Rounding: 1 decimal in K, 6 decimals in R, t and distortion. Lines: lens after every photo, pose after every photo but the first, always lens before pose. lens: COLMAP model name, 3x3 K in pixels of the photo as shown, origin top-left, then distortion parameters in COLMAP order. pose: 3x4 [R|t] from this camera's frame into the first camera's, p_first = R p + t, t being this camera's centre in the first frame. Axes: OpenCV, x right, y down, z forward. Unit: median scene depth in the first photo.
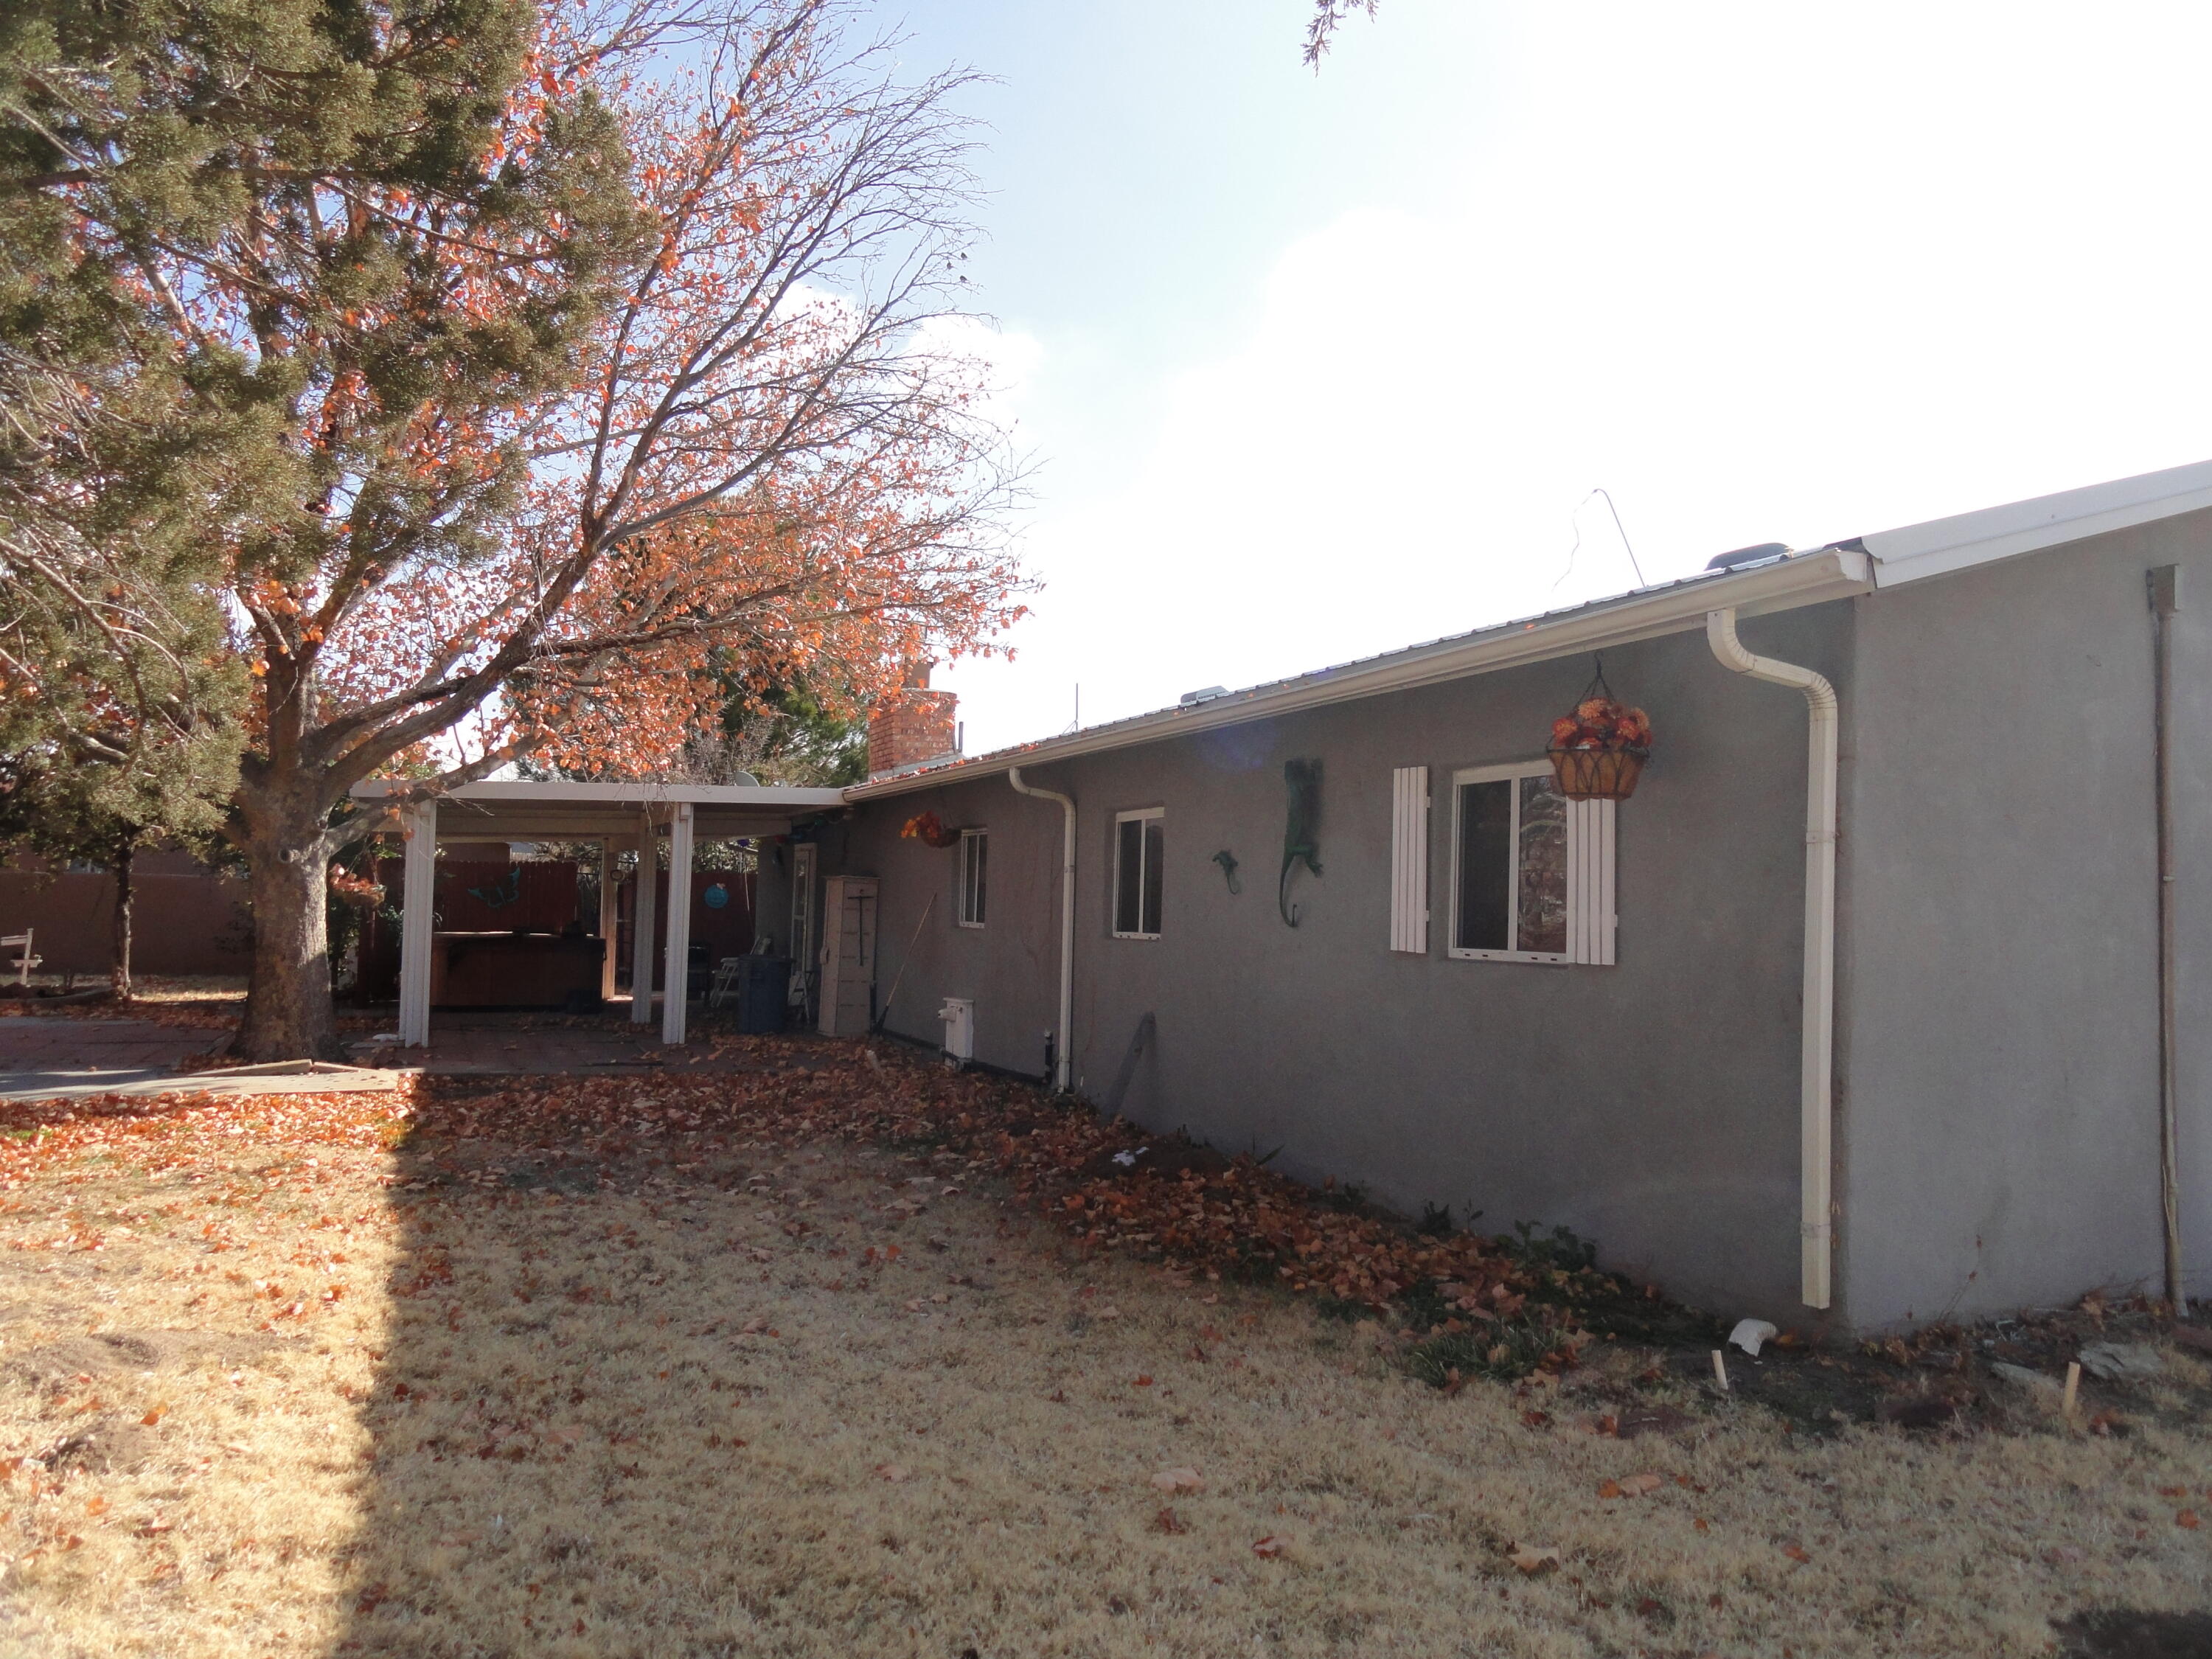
lens RADIAL K [[1538.1, 0, 1105.7], [0, 1538.1, 830.3], [0, 0, 1]] dist [-0.004249, 0.003292]
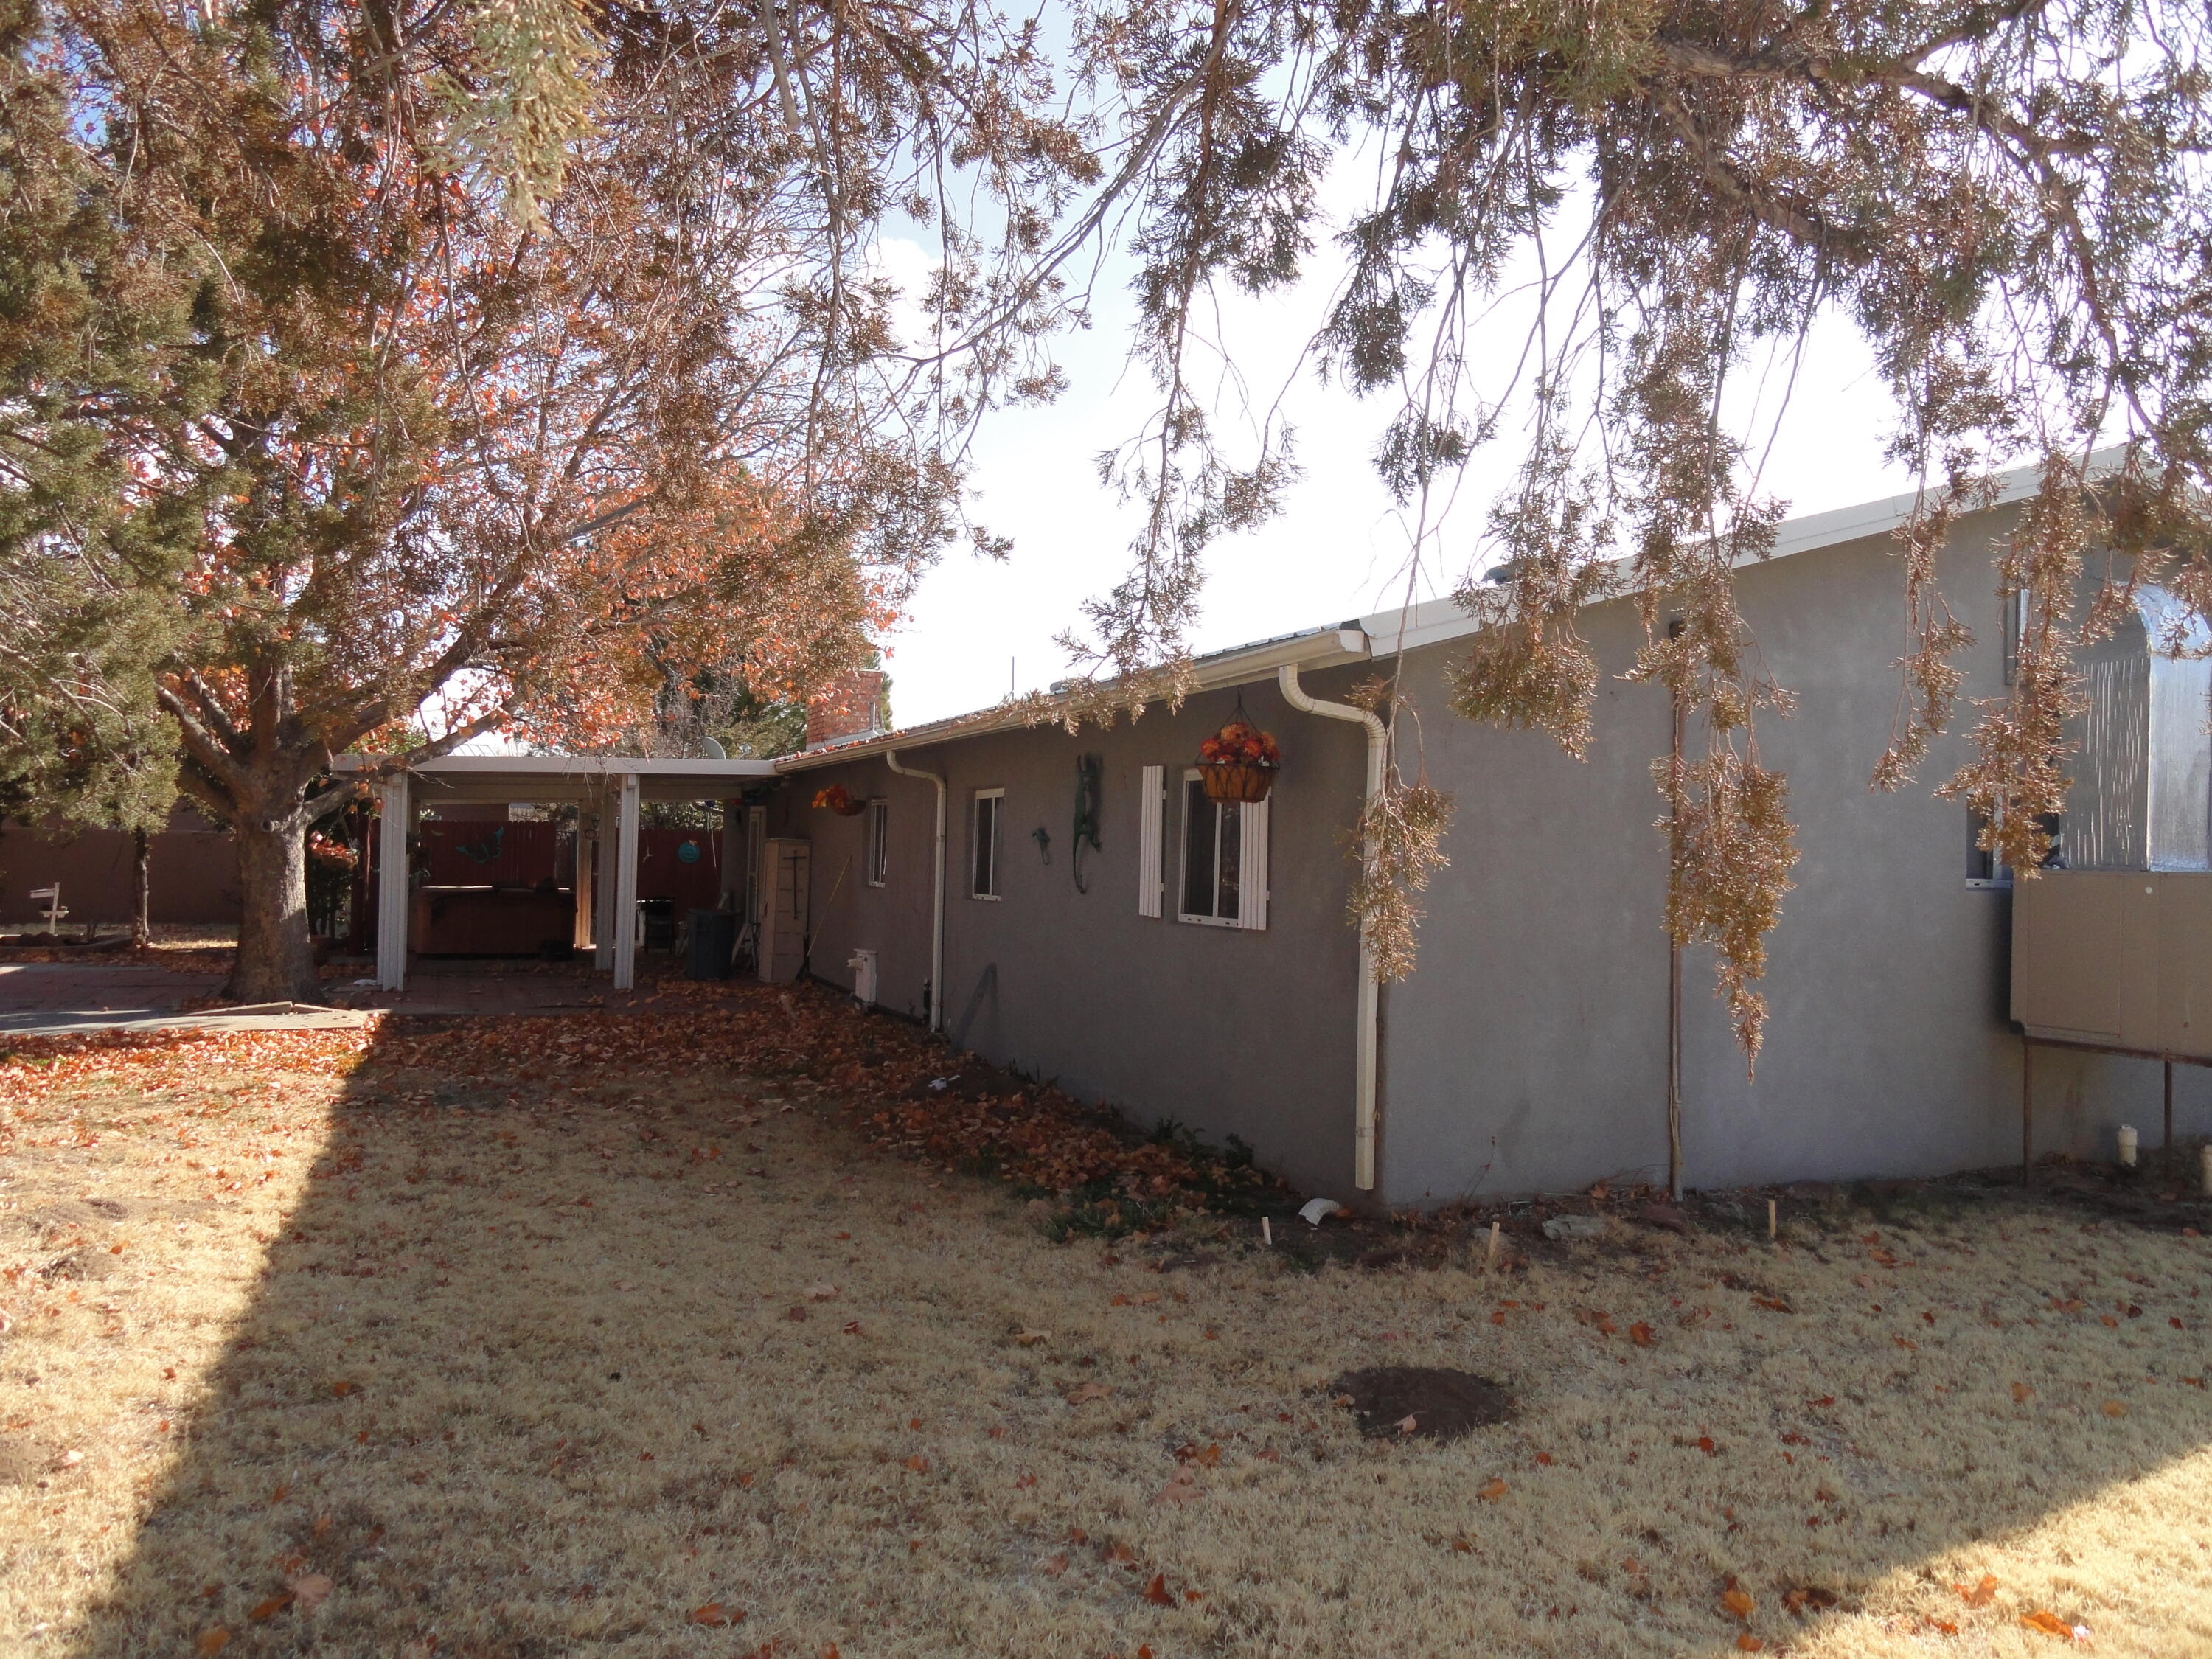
lens RADIAL K [[1538.1, 0, 1107.8], [0, 1538.1, 830.2], [0, 0, 1]] dist [-0.004249, 0.003292]
pose [[0.999880, 0.001492, -0.015406, 0.231956], [-0.000961, 0.999407, 0.034423, -0.040698], [0.015448, -0.034404, 0.999289, -0.288336]]
